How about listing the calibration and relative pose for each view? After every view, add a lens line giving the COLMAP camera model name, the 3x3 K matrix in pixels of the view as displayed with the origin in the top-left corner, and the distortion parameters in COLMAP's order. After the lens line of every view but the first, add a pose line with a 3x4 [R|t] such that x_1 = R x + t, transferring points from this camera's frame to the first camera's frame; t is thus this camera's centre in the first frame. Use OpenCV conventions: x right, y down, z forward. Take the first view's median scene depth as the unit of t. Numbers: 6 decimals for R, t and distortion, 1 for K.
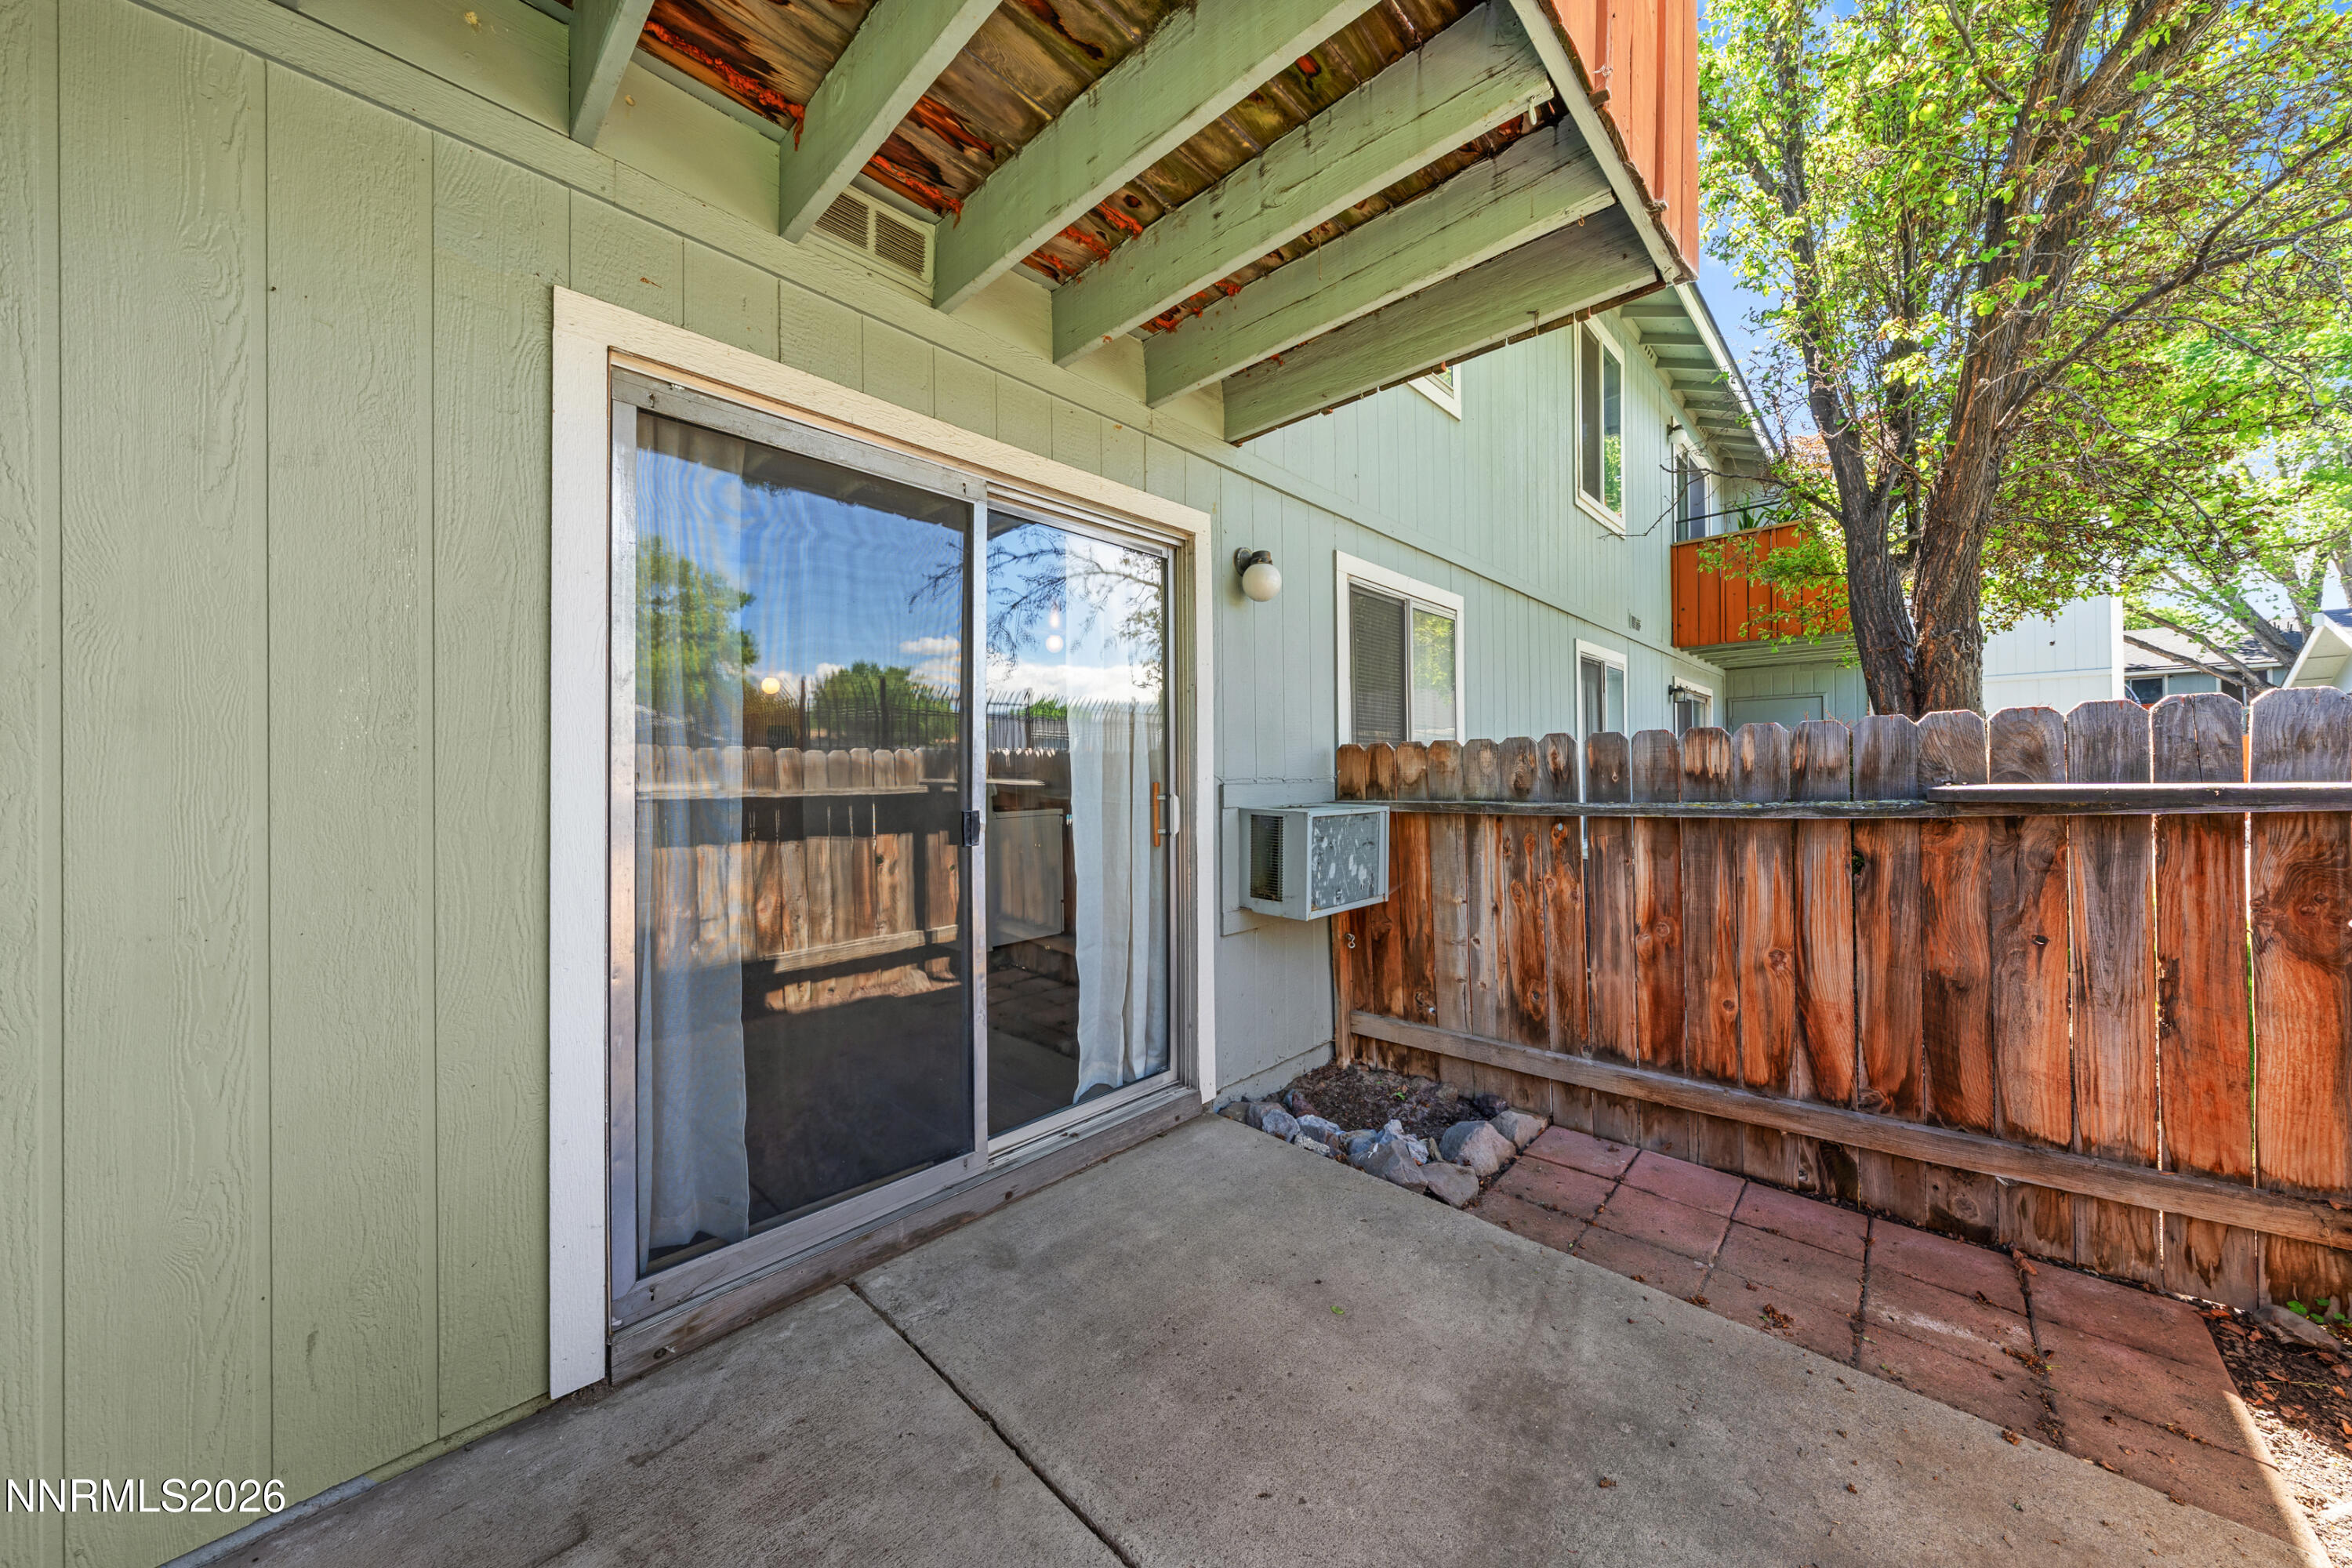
lens RADIAL K [[794.4, 0, 1171.8], [0, 794.4, 783.5], [0, 0, 1]] dist [0.000804, 0.000058]
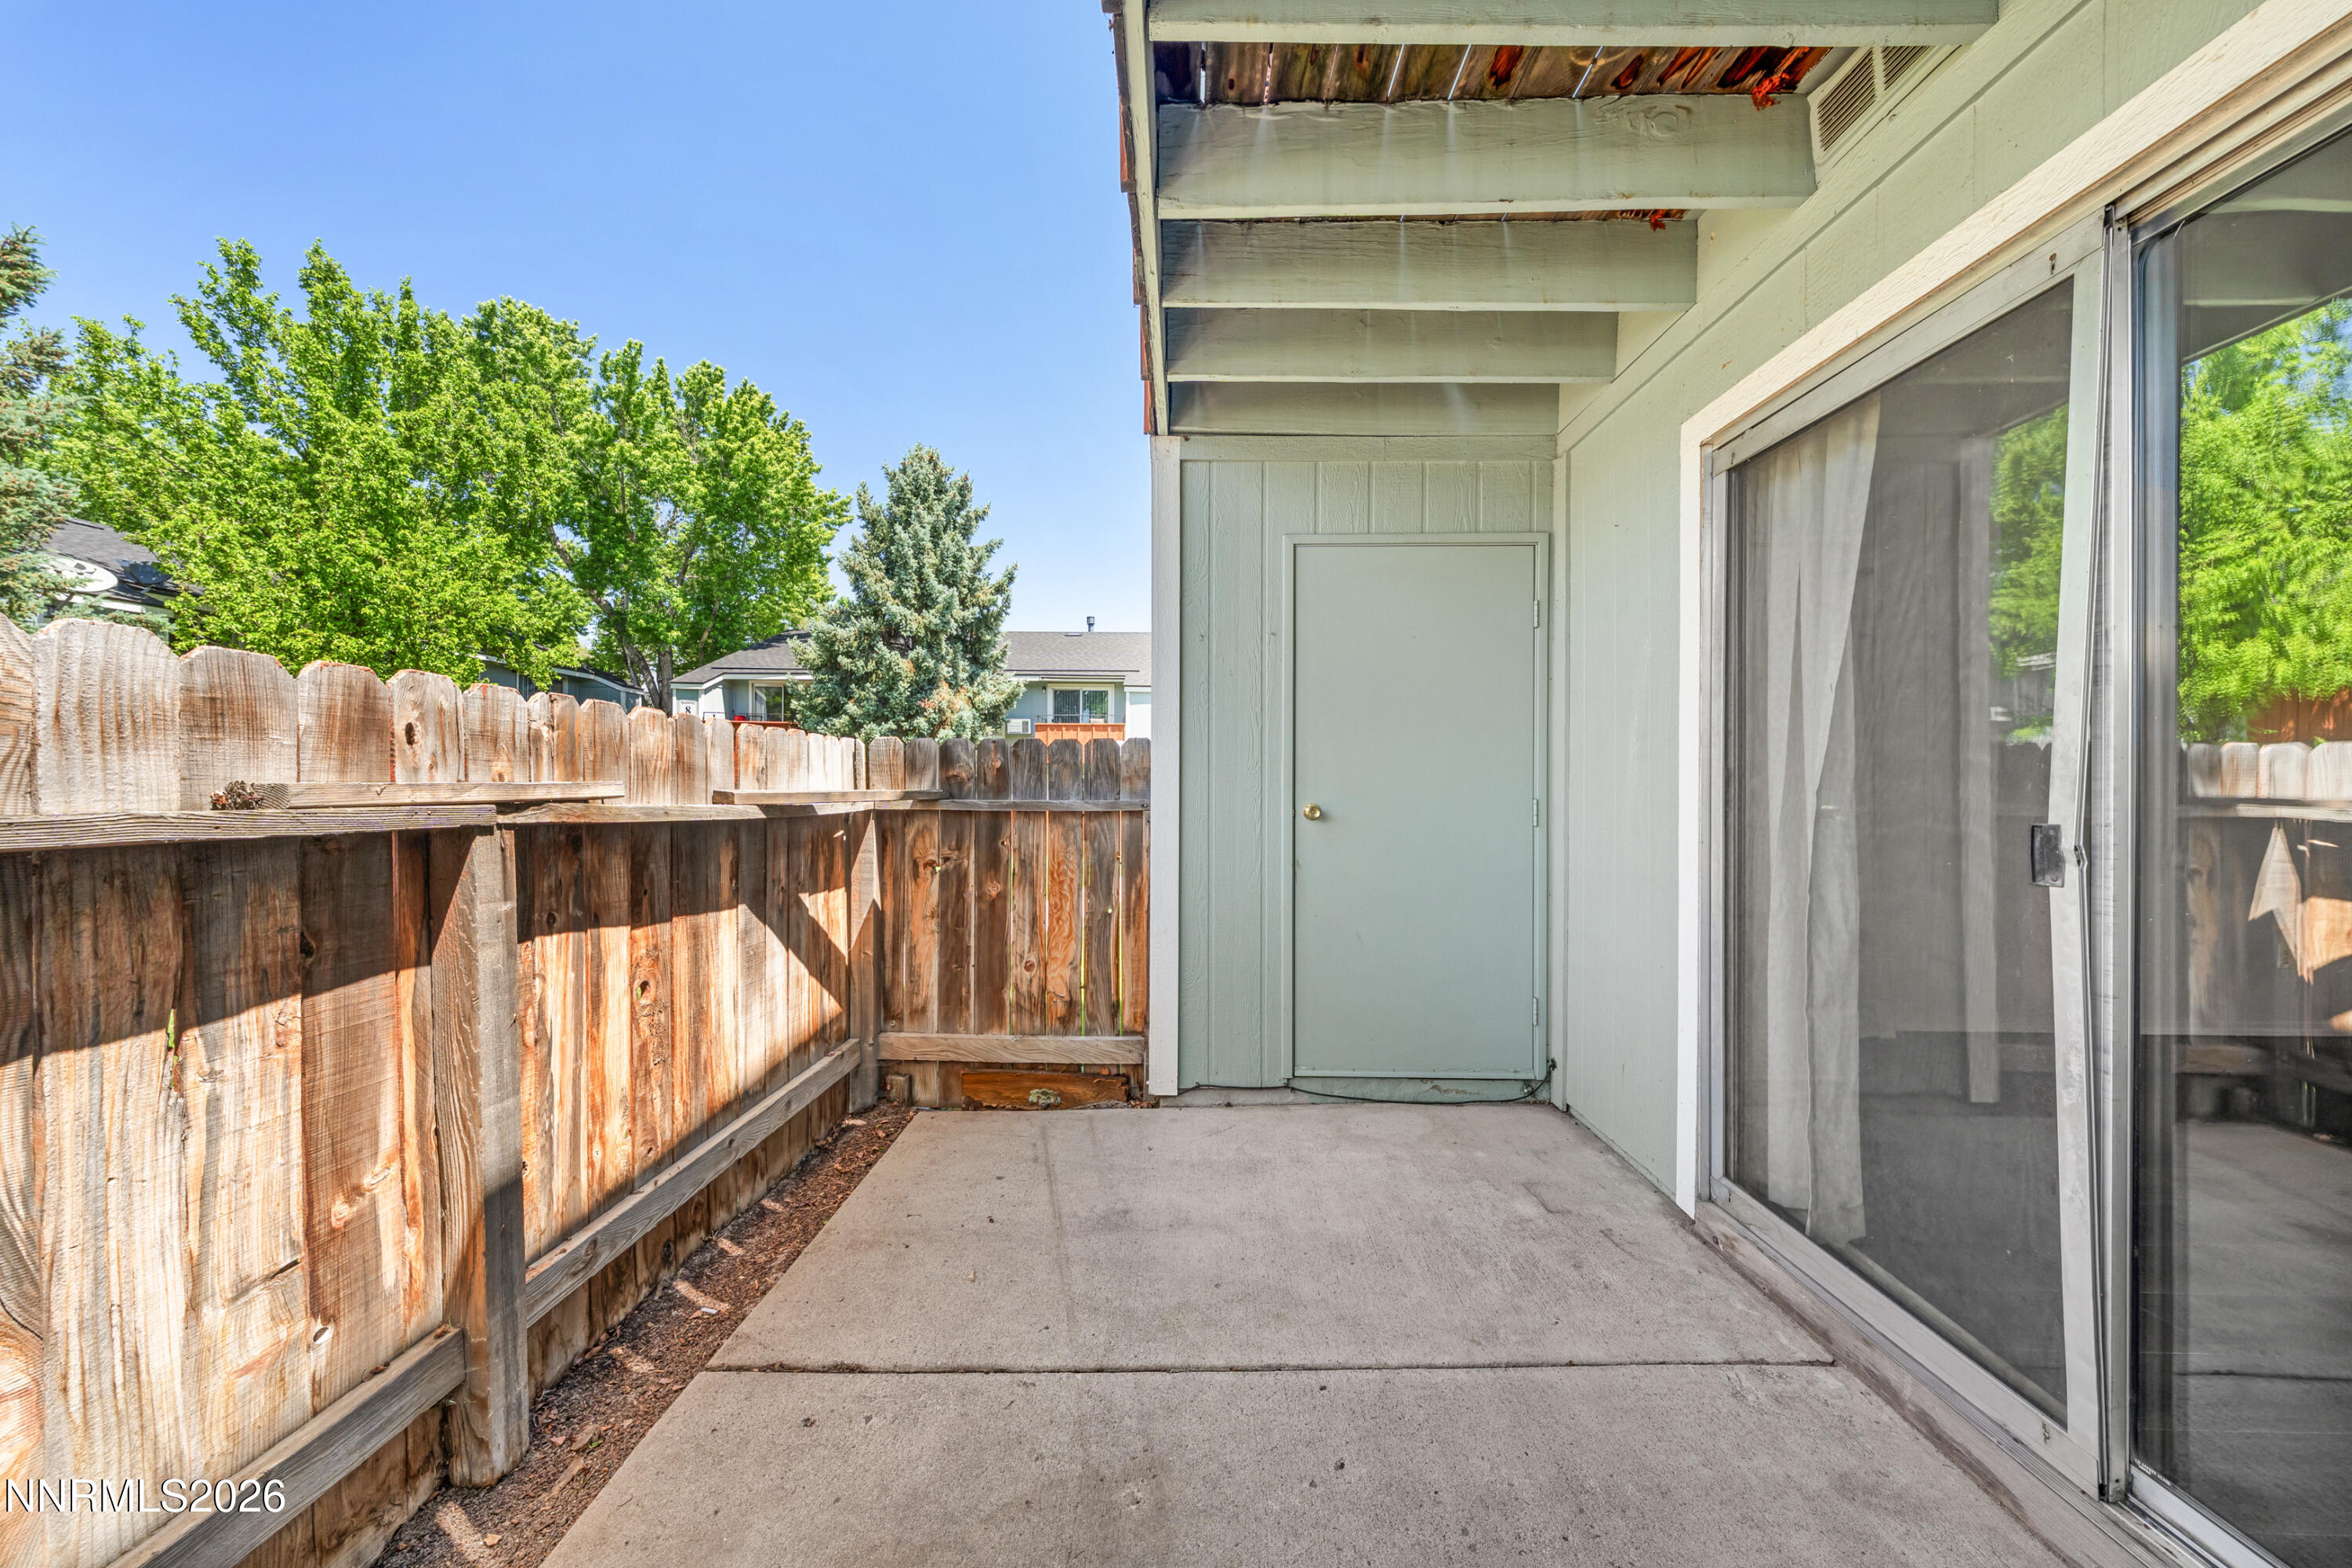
lens RADIAL K [[787.3, 0, 1180.4], [0, 787.3, 781.0], [0, 0, 1]] dist [-0.000077, 0.000028]
pose [[-0.717696, 0.004483, -0.696343, 0.825537], [-0.007720, 0.999867, 0.014394, -0.001011], [0.696314, 0.015706, -0.717565, 1.342217]]
